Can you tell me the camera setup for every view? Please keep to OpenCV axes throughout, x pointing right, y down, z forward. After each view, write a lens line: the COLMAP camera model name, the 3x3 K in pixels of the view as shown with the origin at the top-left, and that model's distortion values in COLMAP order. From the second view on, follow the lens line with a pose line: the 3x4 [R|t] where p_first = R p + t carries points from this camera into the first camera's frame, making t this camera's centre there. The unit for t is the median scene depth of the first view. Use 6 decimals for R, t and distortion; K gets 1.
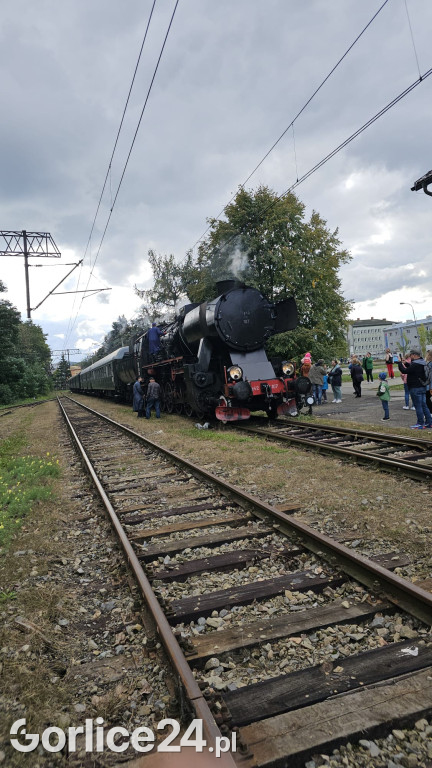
lens RADIAL K [[533.0, 0, 237.4], [0, 533.0, 383.5], [0, 0, 1]] dist [0.001039, -0.000730]
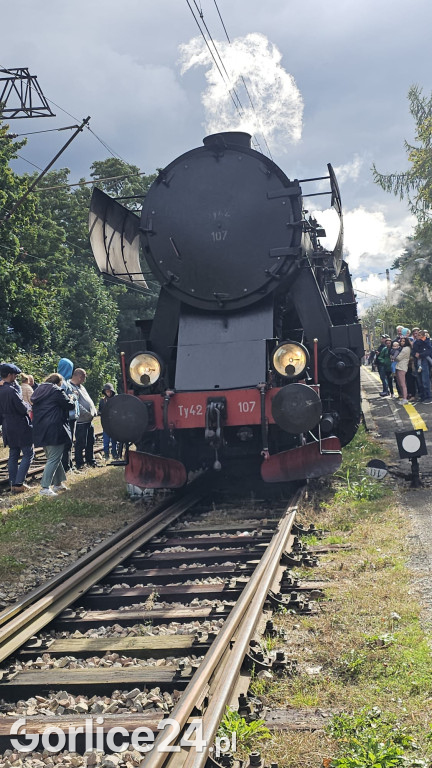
lens RADIAL K [[967.7, 0, 216.4], [0, 967.7, 386.4], [0, 0, 1]] dist [0.230655, -0.610524]
pose [[0.887812, 0.034069, -0.458944, 0.313573], [-0.018004, 0.999064, 0.039335, -0.030751], [0.459854, -0.026659, 0.887594, 0.327439]]
